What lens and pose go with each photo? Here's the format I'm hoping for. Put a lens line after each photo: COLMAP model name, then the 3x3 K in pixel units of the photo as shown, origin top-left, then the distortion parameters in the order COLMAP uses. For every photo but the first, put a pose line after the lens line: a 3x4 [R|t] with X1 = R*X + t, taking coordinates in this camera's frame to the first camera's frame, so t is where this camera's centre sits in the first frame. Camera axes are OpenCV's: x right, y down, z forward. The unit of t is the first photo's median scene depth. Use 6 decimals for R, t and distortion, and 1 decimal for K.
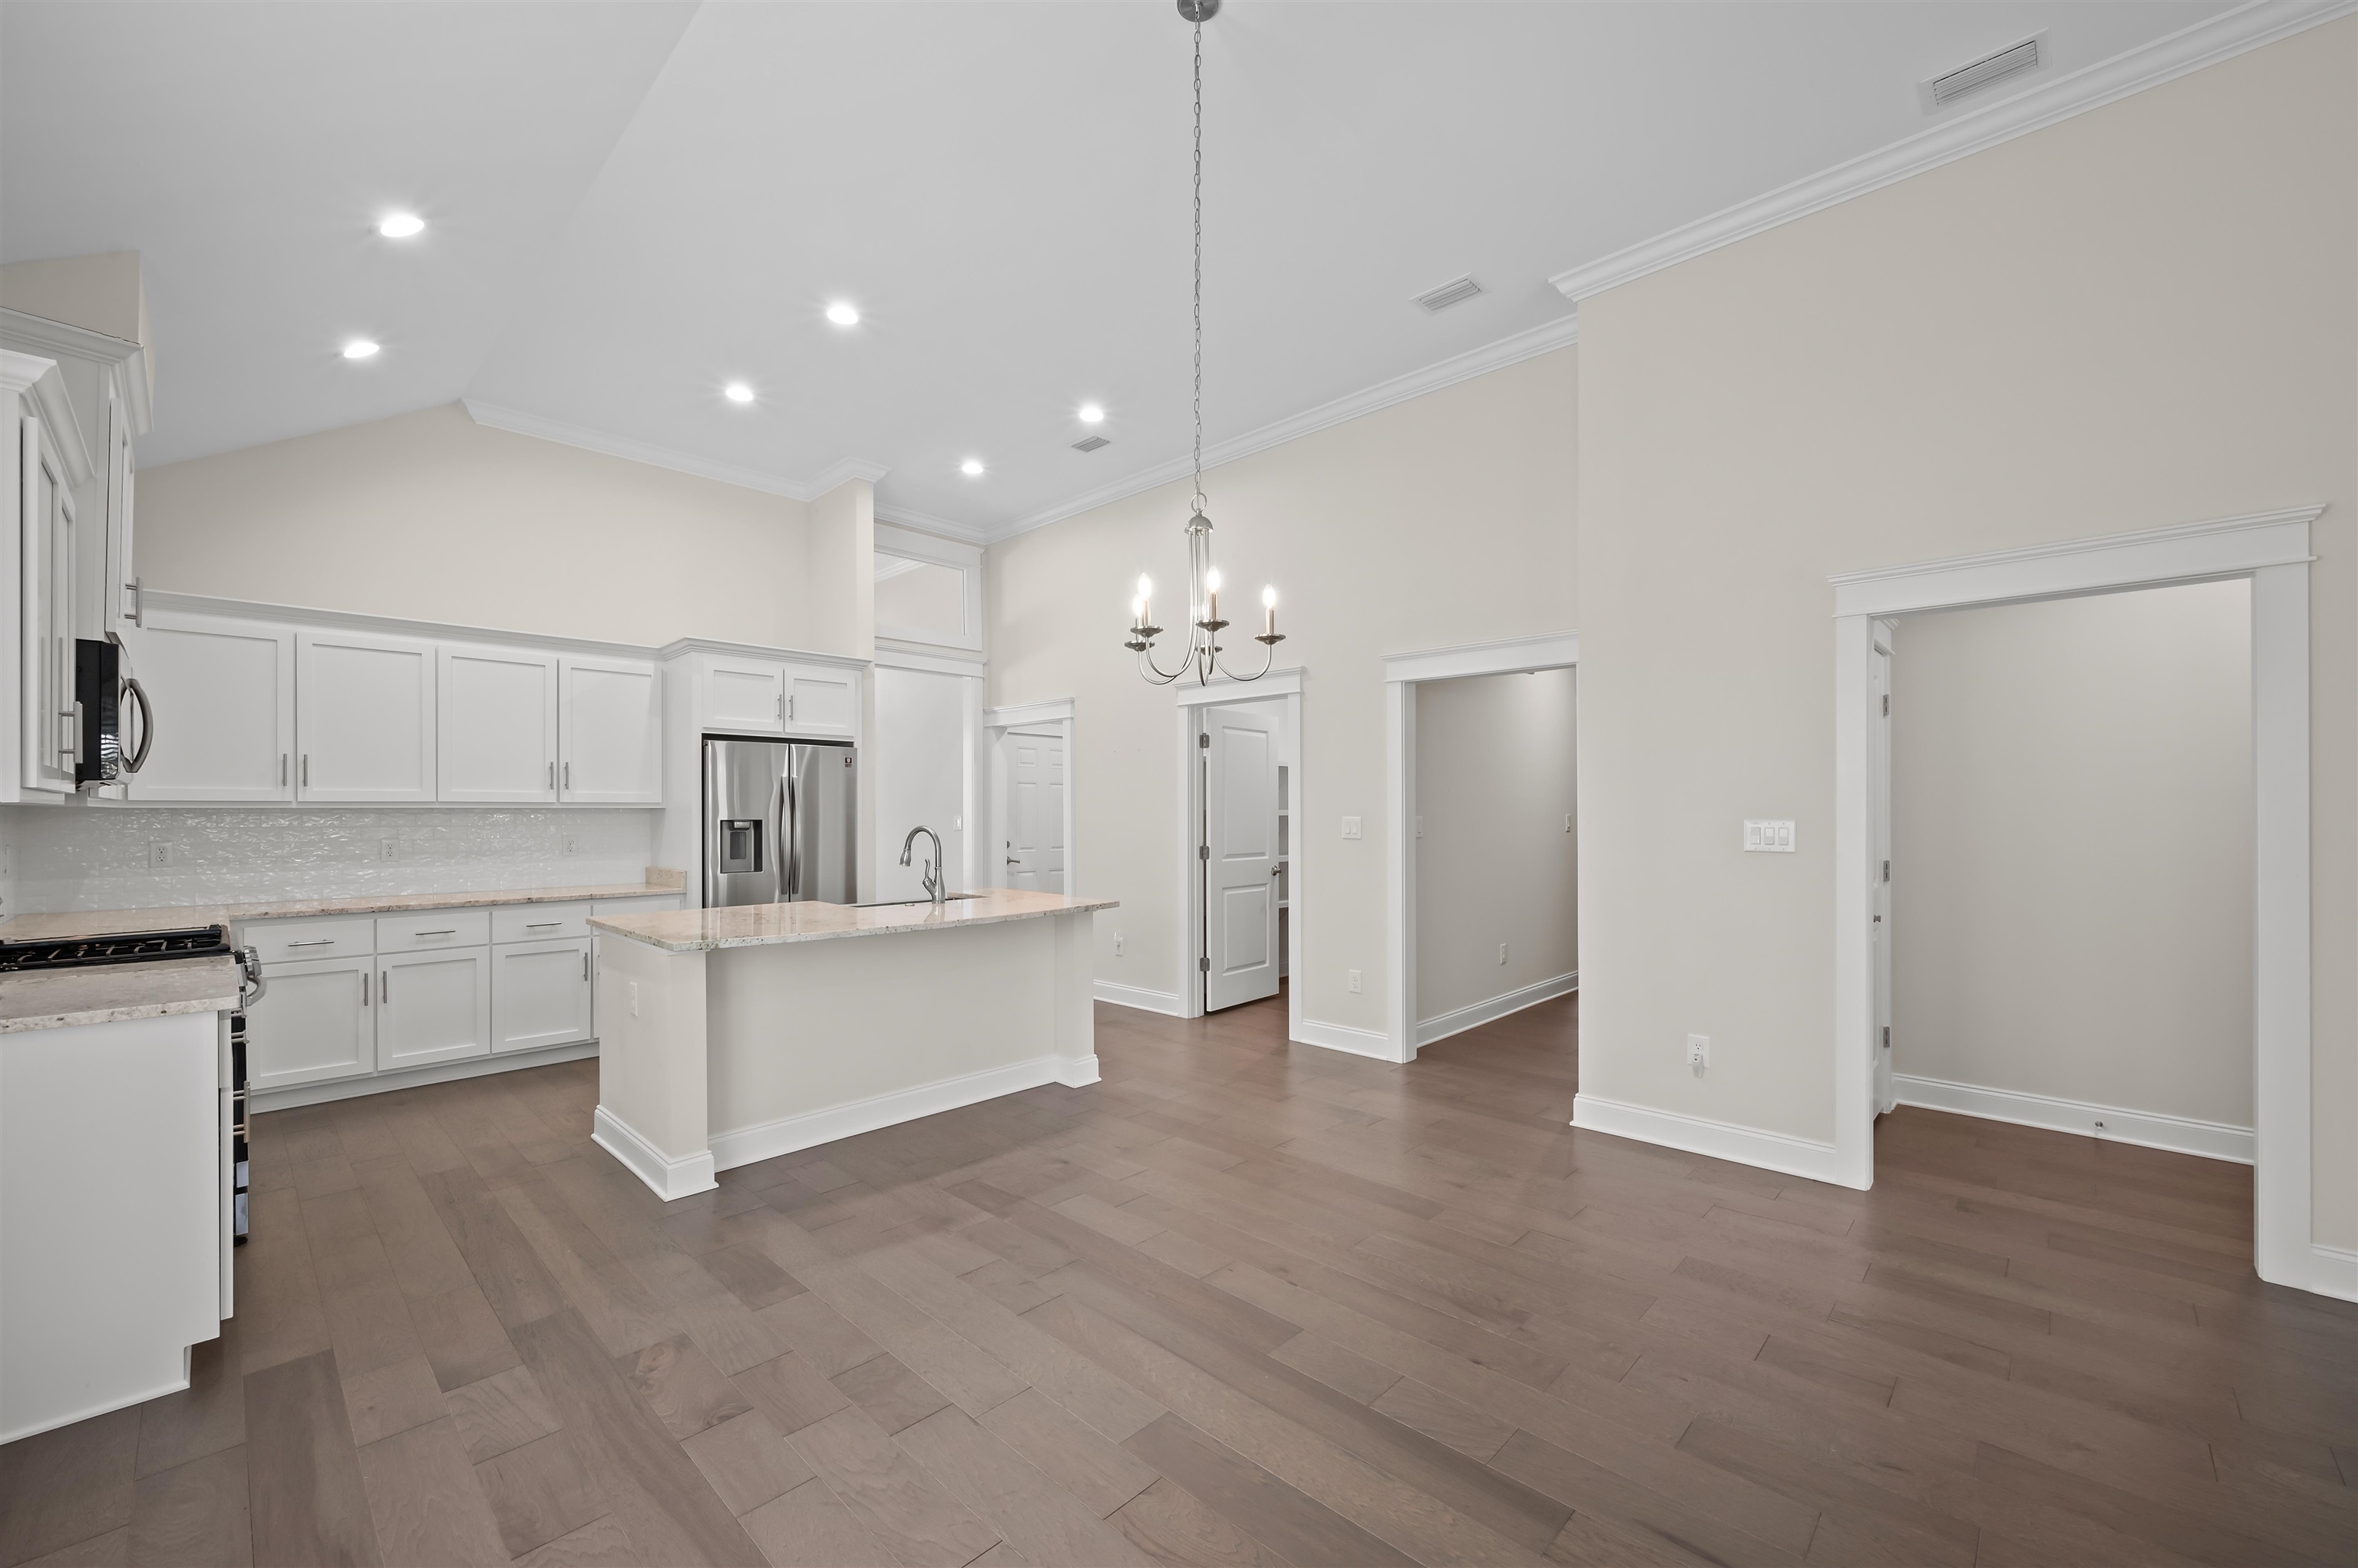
lens RADIAL K [[929.7, 0, 1180.5], [0, 929.7, 807.1], [0, 0, 1]] dist [-0.000634, -0.000030]
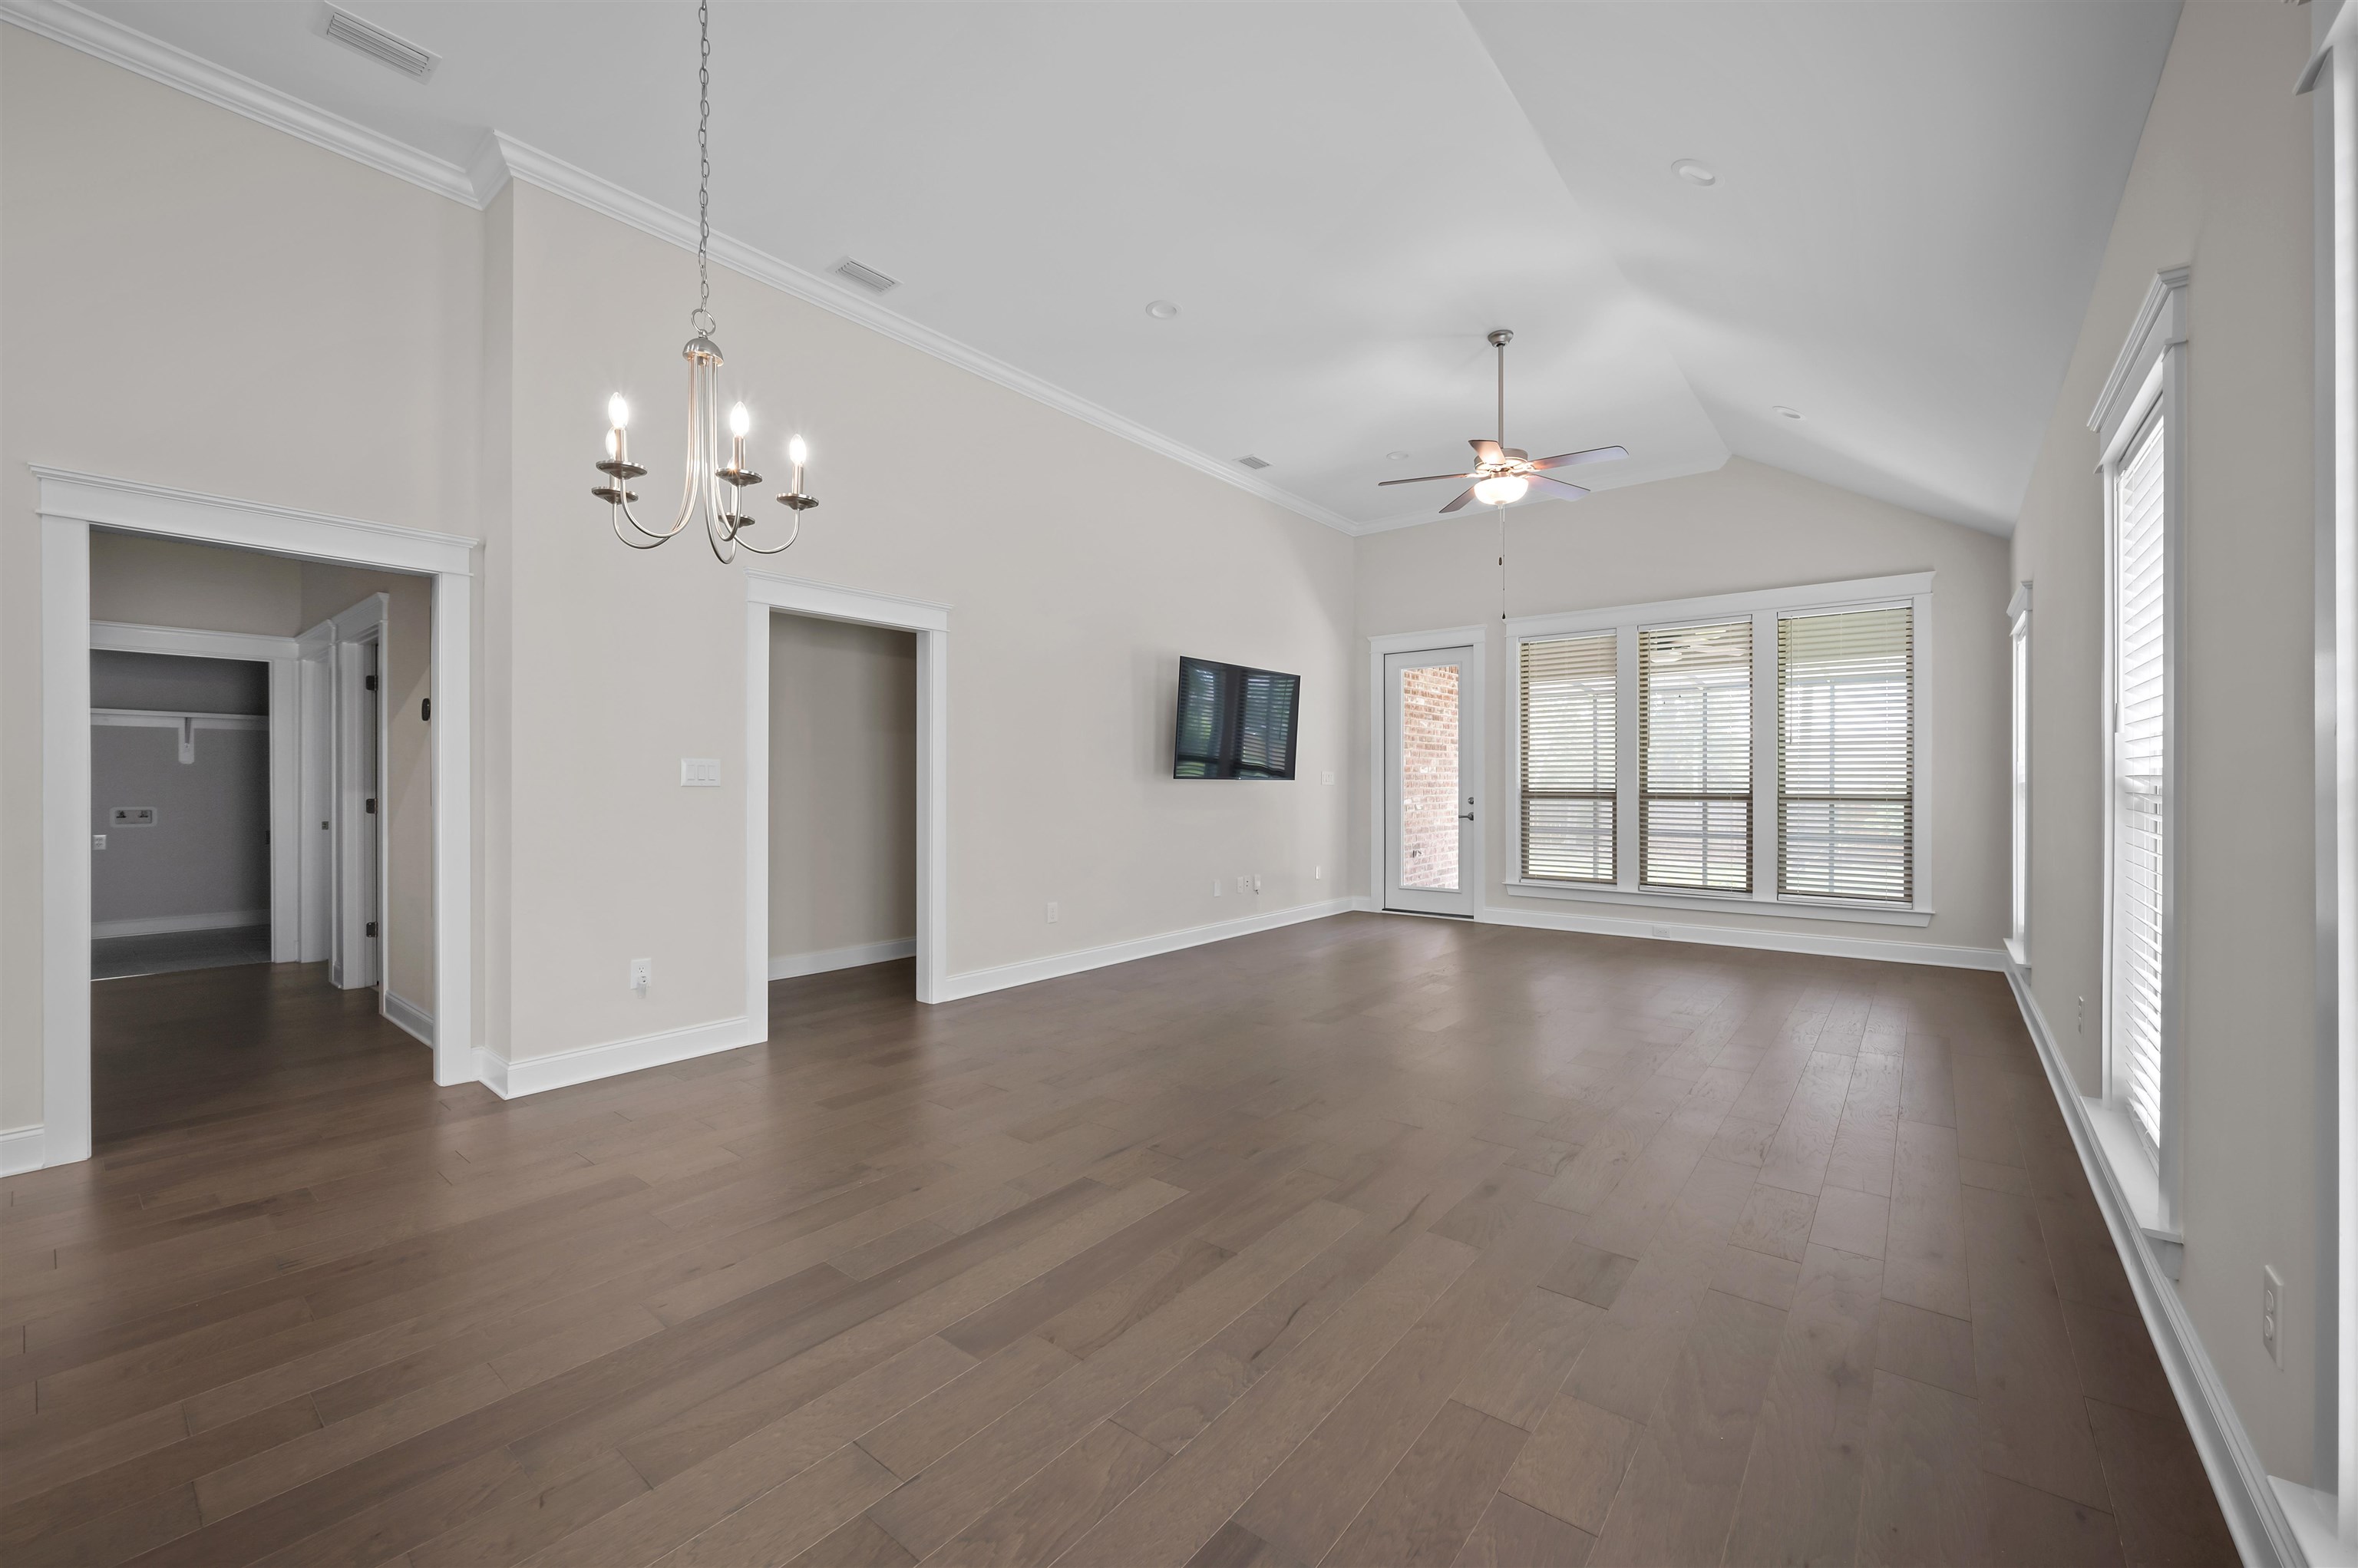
lens RADIAL K [[929.7, 0, 1196.9], [0, 929.7, 783.1], [0, 0, 1]] dist [-0.000634, -0.000030]
pose [[-0.090730, -0.002852, 0.995871, -0.430713], [-0.007408, 0.999970, 0.002189, 0.026636], [-0.995848, -0.007178, -0.090748, 0.347279]]
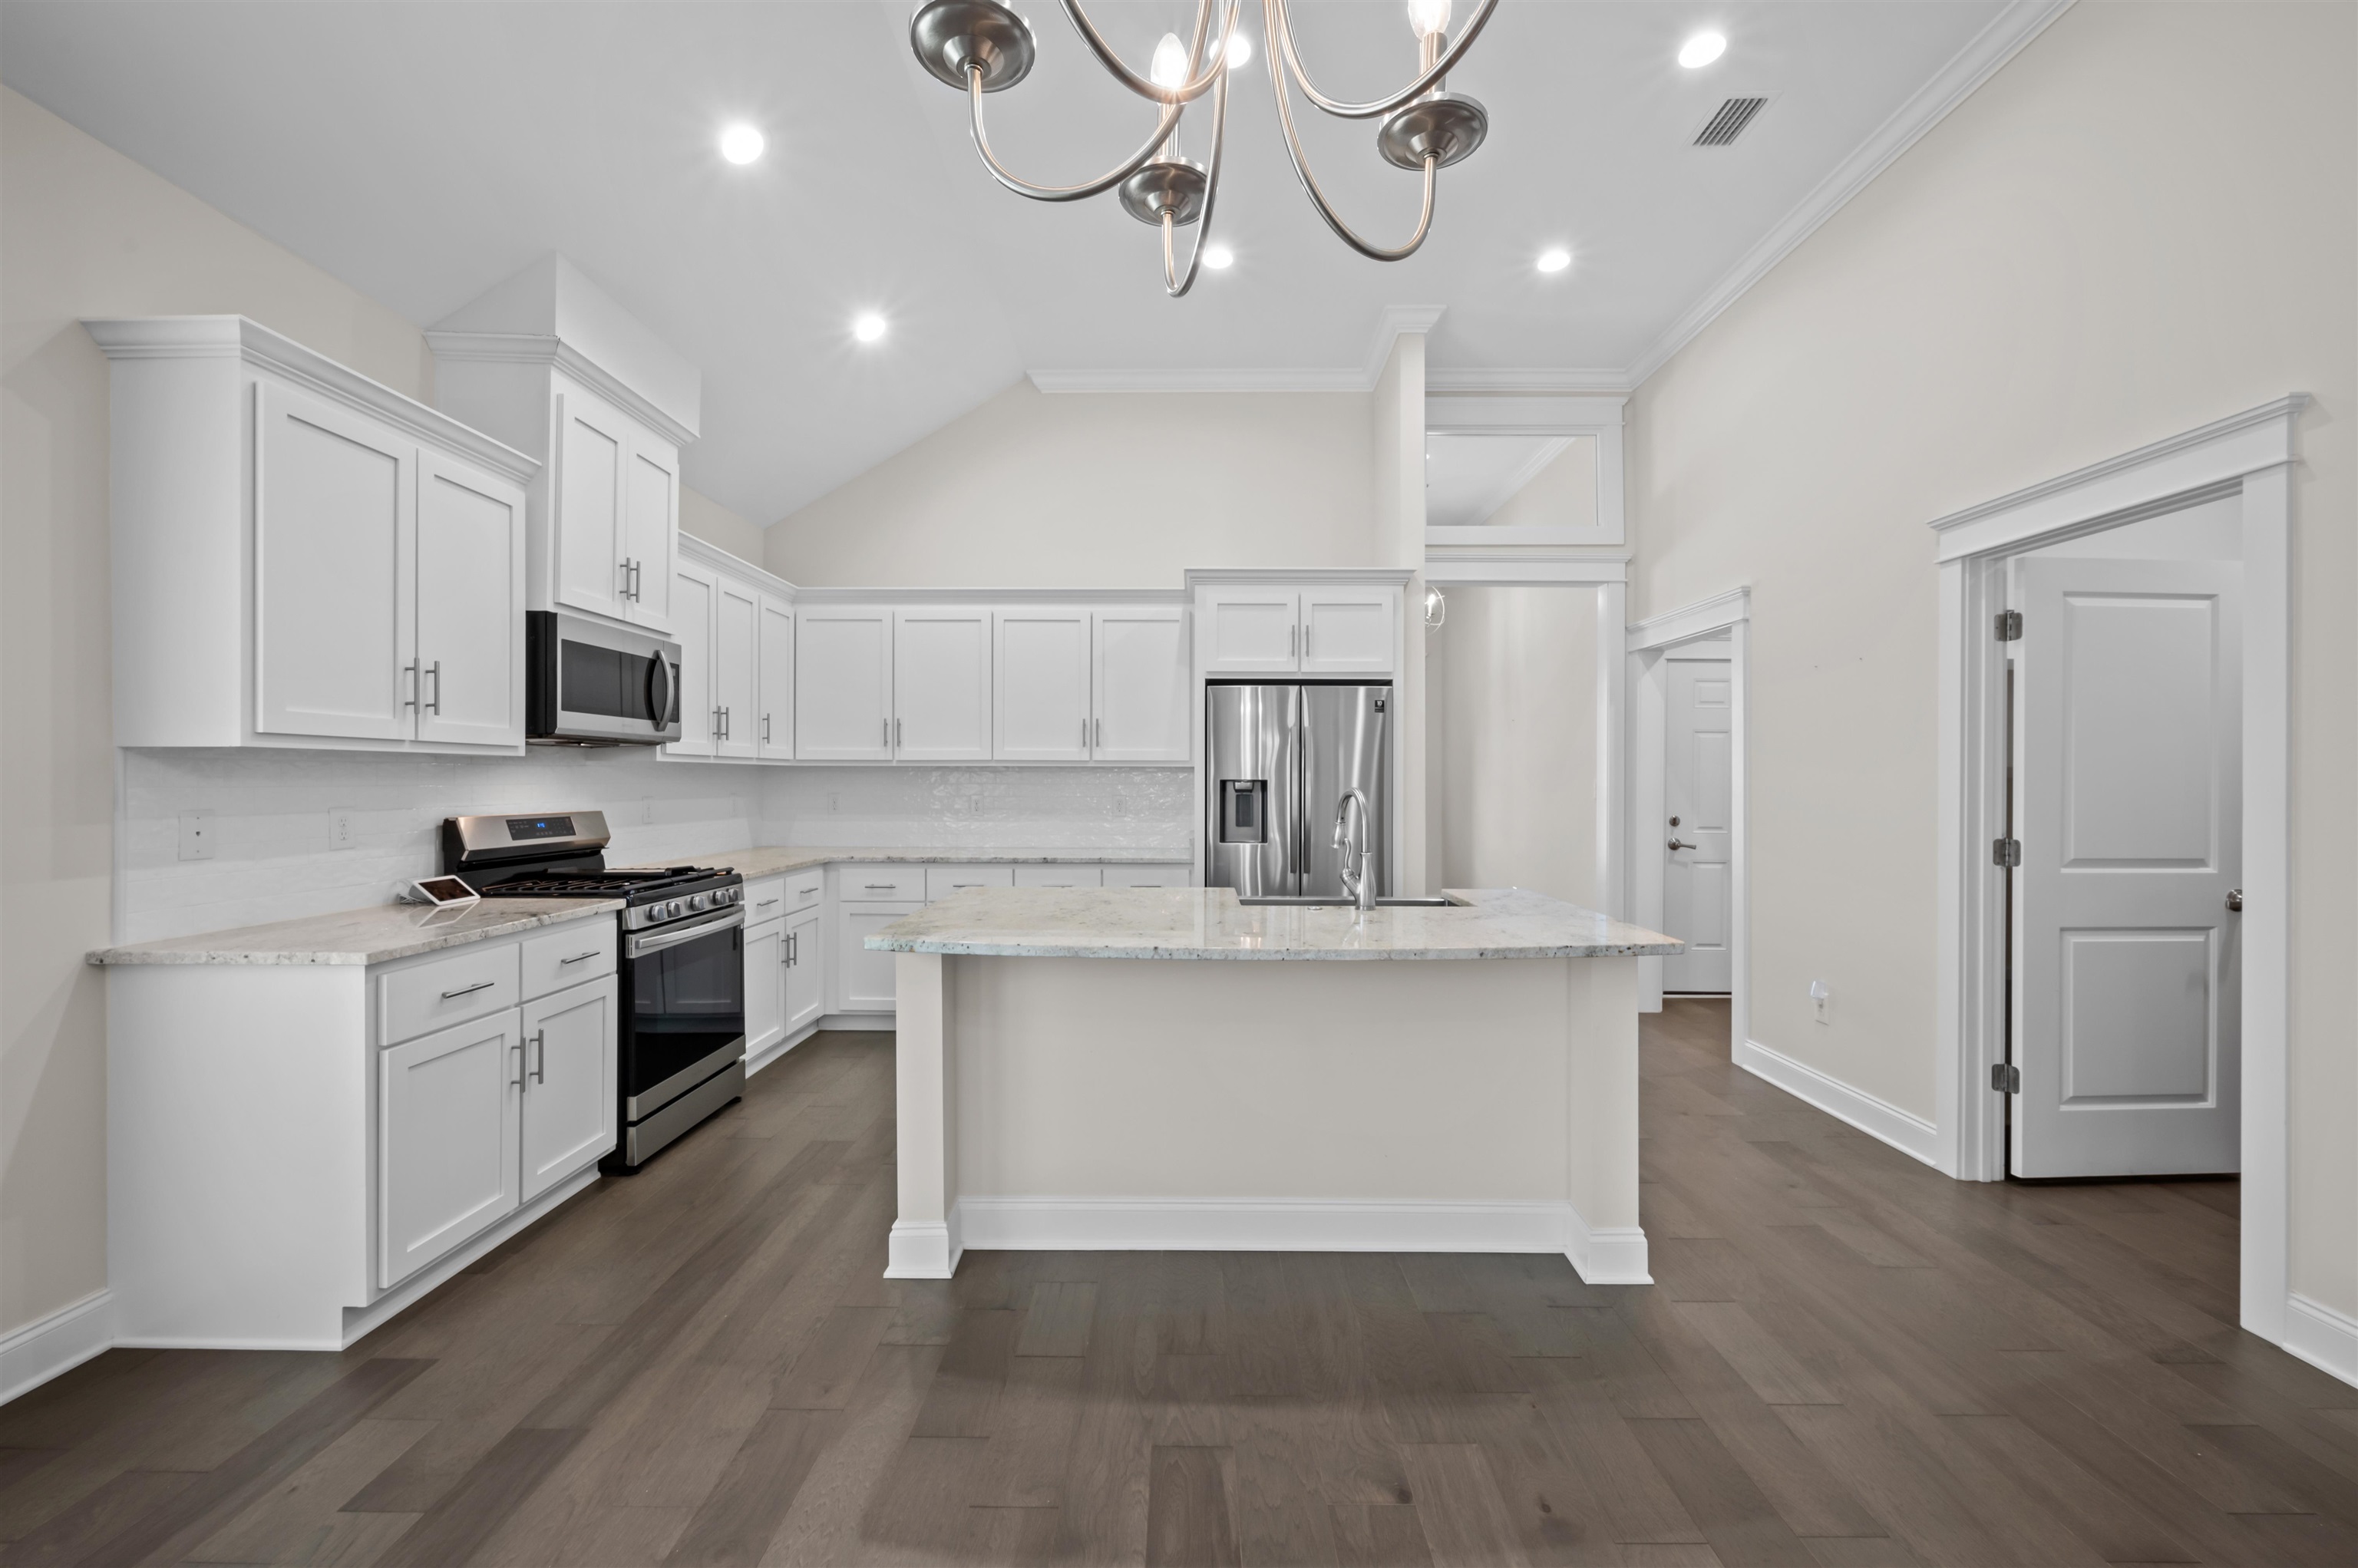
lens RADIAL K [[929.7, 0, 1182.7], [0, 929.7, 779.7], [0, 0, 1]] dist [-0.000634, -0.000030]
pose [[0.688222, 0.004235, -0.725487, 0.103249], [-0.001518, 0.999989, 0.004398, 0.011152], [0.725498, -0.001926, 0.688221, 0.432199]]
